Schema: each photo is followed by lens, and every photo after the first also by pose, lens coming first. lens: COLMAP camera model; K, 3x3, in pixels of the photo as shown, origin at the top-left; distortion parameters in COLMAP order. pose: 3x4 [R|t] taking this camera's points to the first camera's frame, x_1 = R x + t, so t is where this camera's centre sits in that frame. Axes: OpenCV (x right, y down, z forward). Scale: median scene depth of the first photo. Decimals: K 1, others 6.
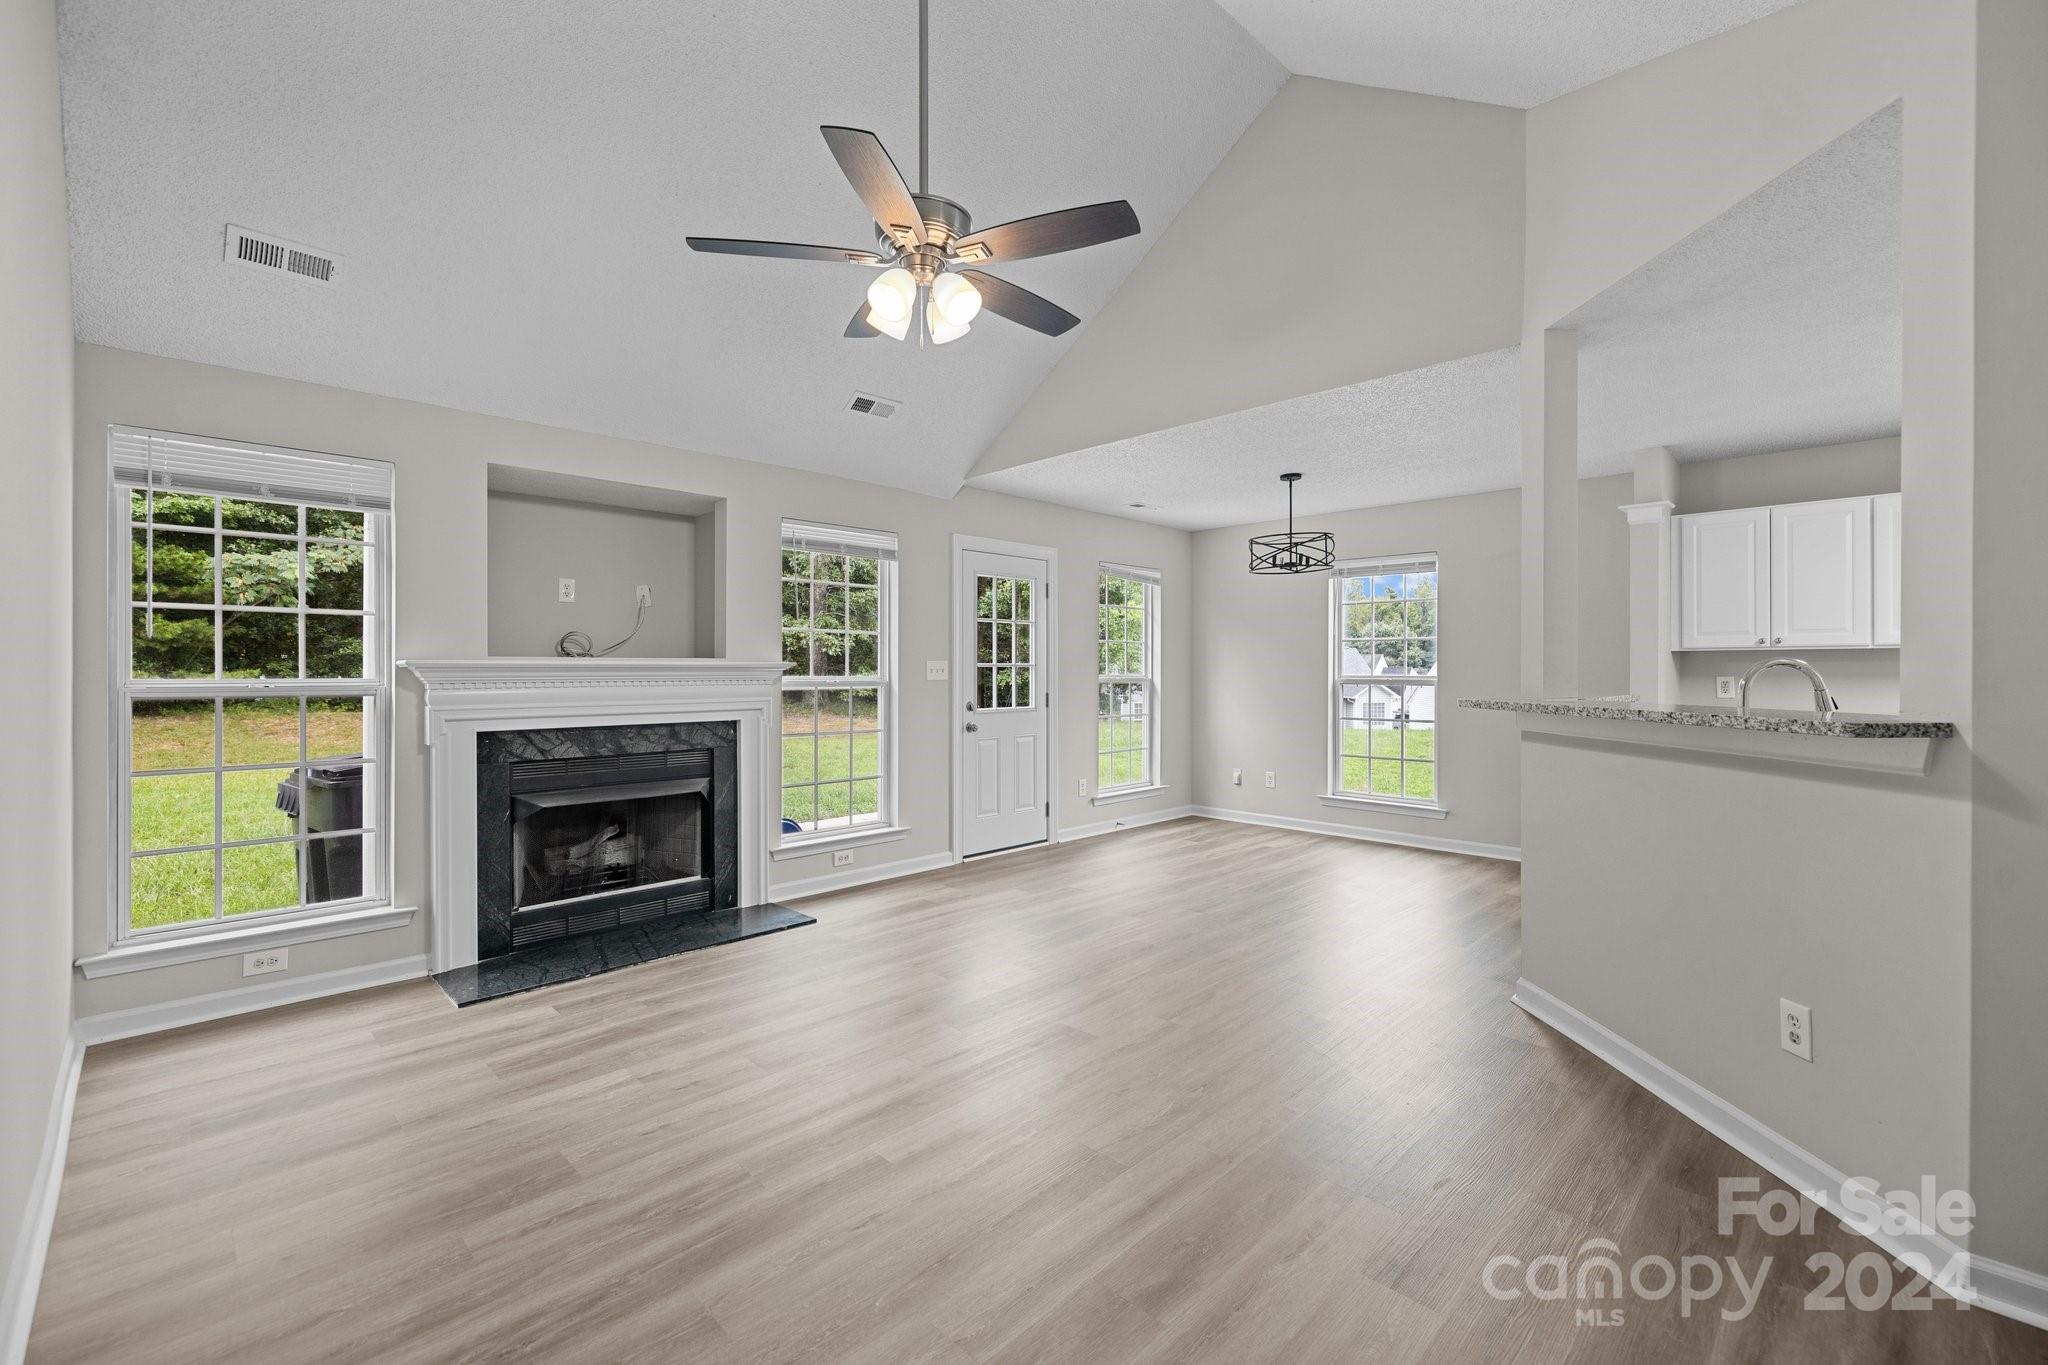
lens RADIAL K [[865.4, 0, 1019.7], [0, 865.4, 695.9], [0, 0, 1]] dist [-0.002238, 0.000738]
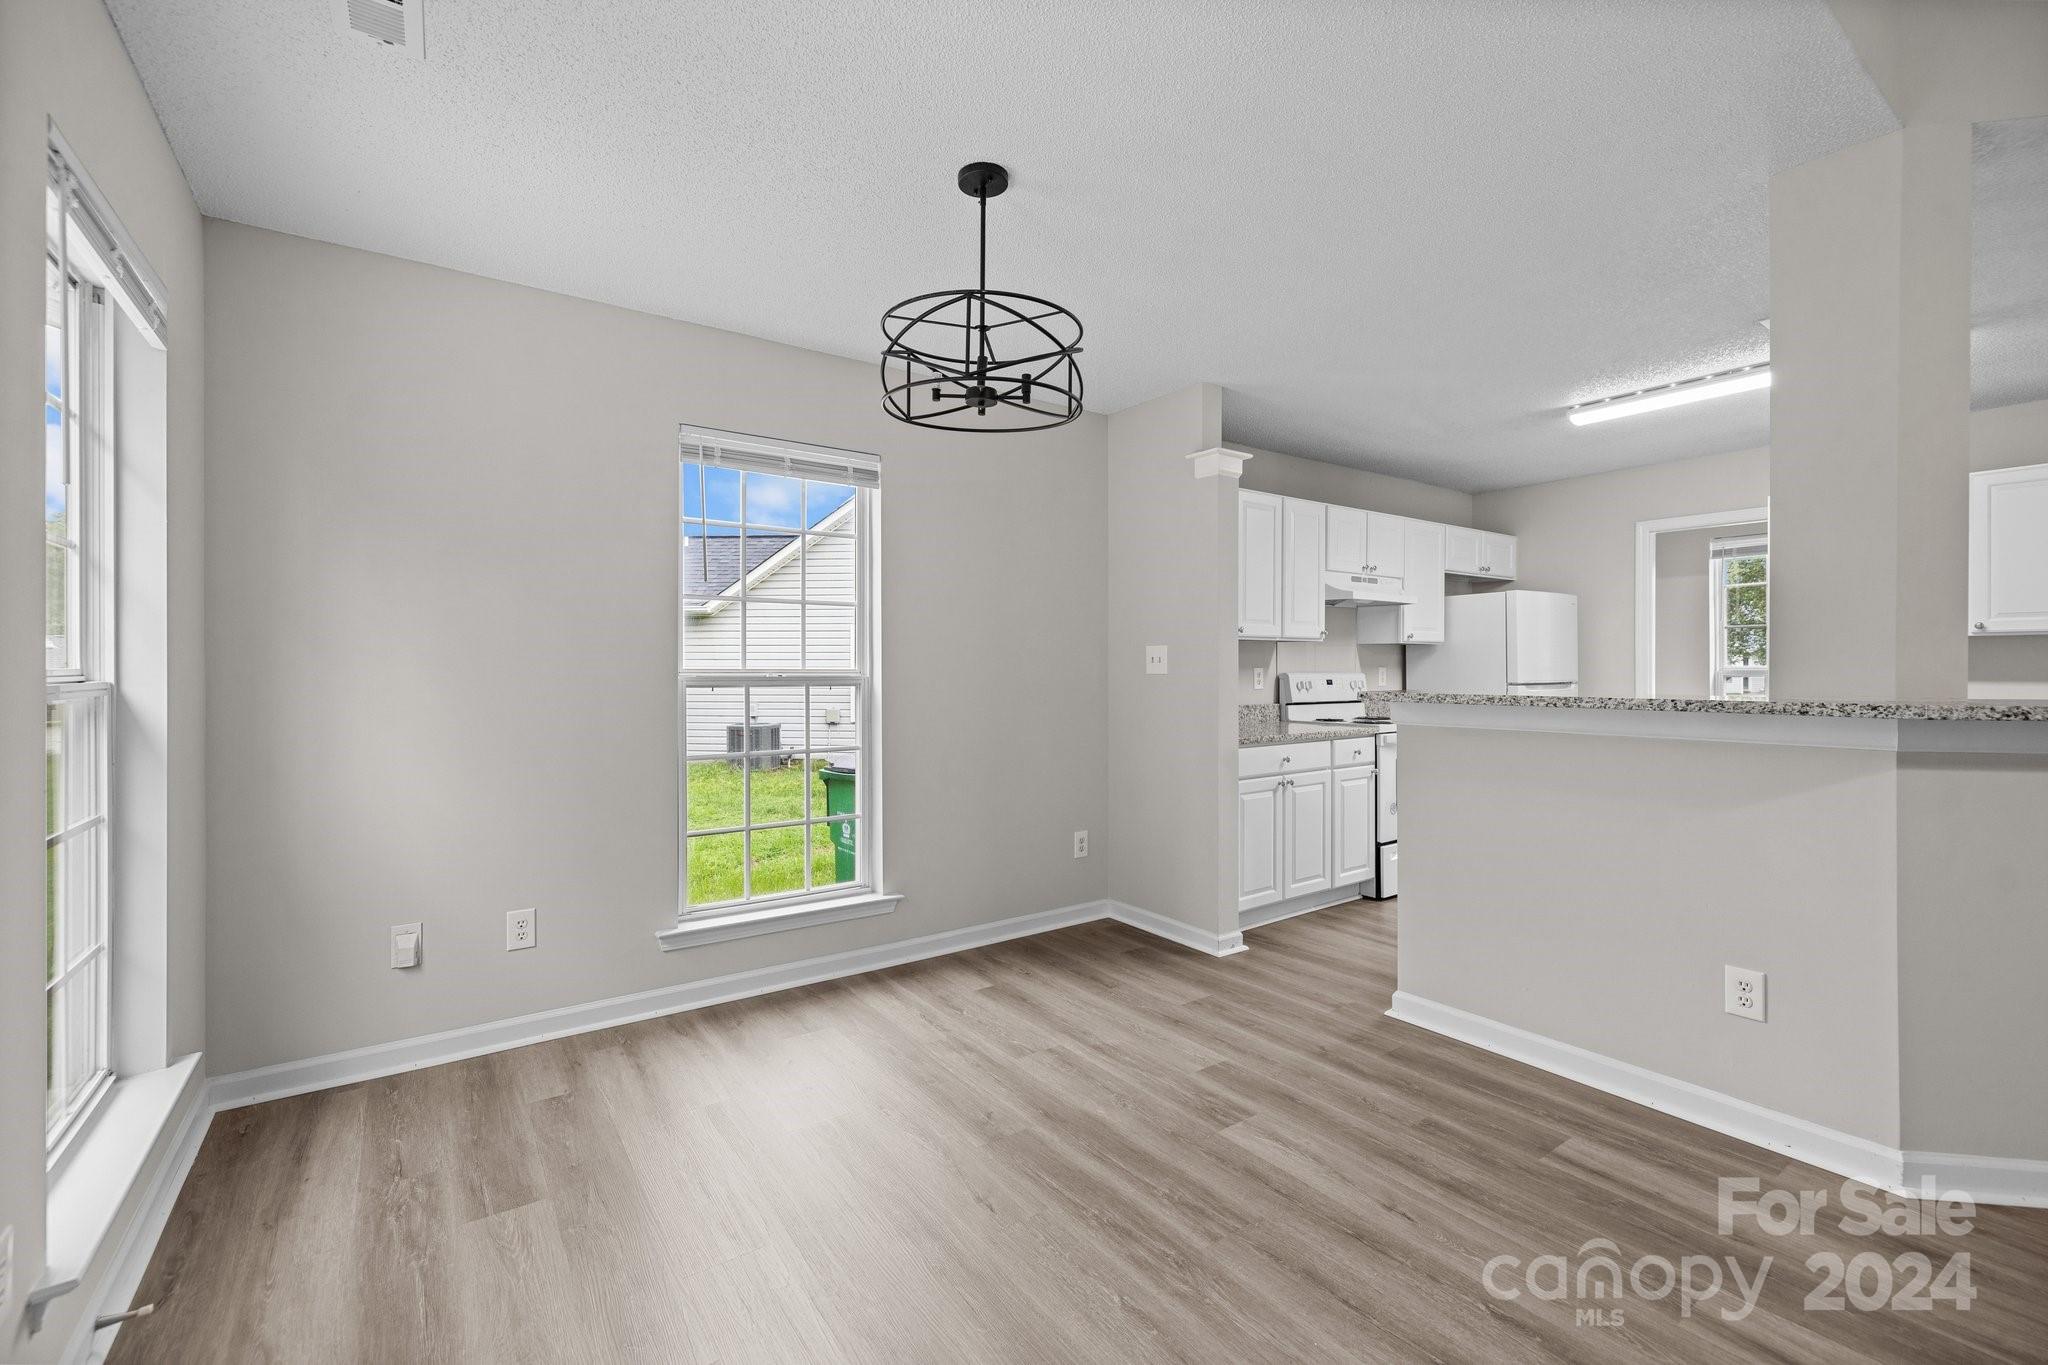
lens RADIAL K [[865.4, 0, 1015.3], [0, 865.4, 666.7], [0, 0, 1]] dist [-0.002238, 0.000738]
pose [[0.173947, -0.001039, 0.984754, -0.112196], [0.026868, 0.999632, -0.003691, -0.028886], [-0.984388, 0.027101, 0.173911, 1.210809]]
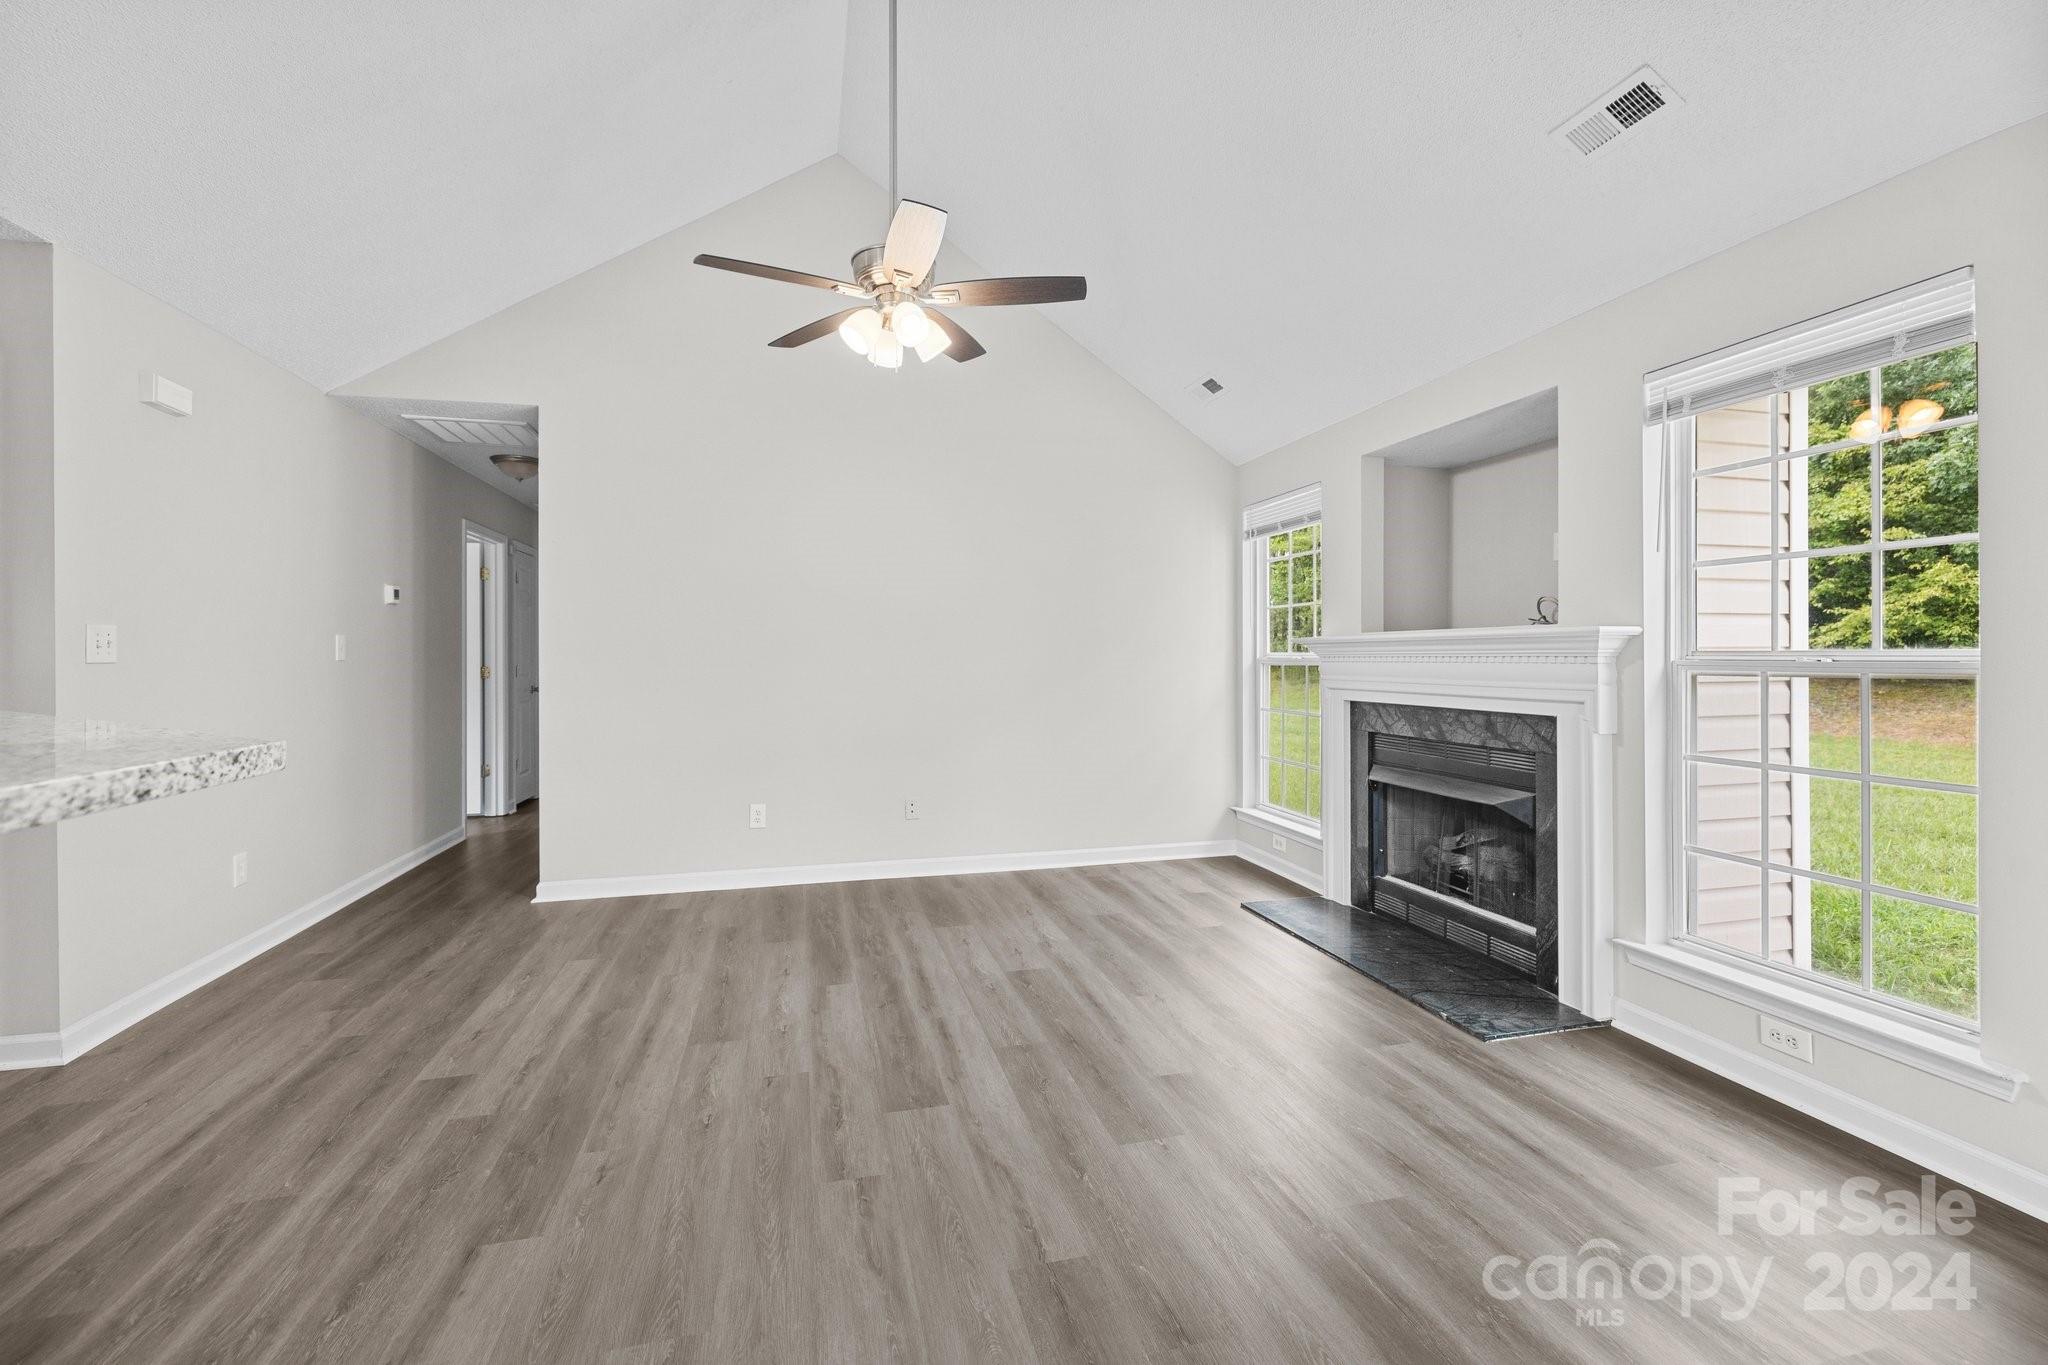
lens RADIAL K [[865.4, 0, 1014.1], [0, 865.4, 654.2], [0, 0, 1]] dist [-0.002238, 0.000738]
pose [[-0.514325, 0.004445, -0.857584, 0.509853], [-0.016204, 0.999758, 0.014900, -0.025620], [0.857443, 0.021560, -0.514128, 1.088771]]
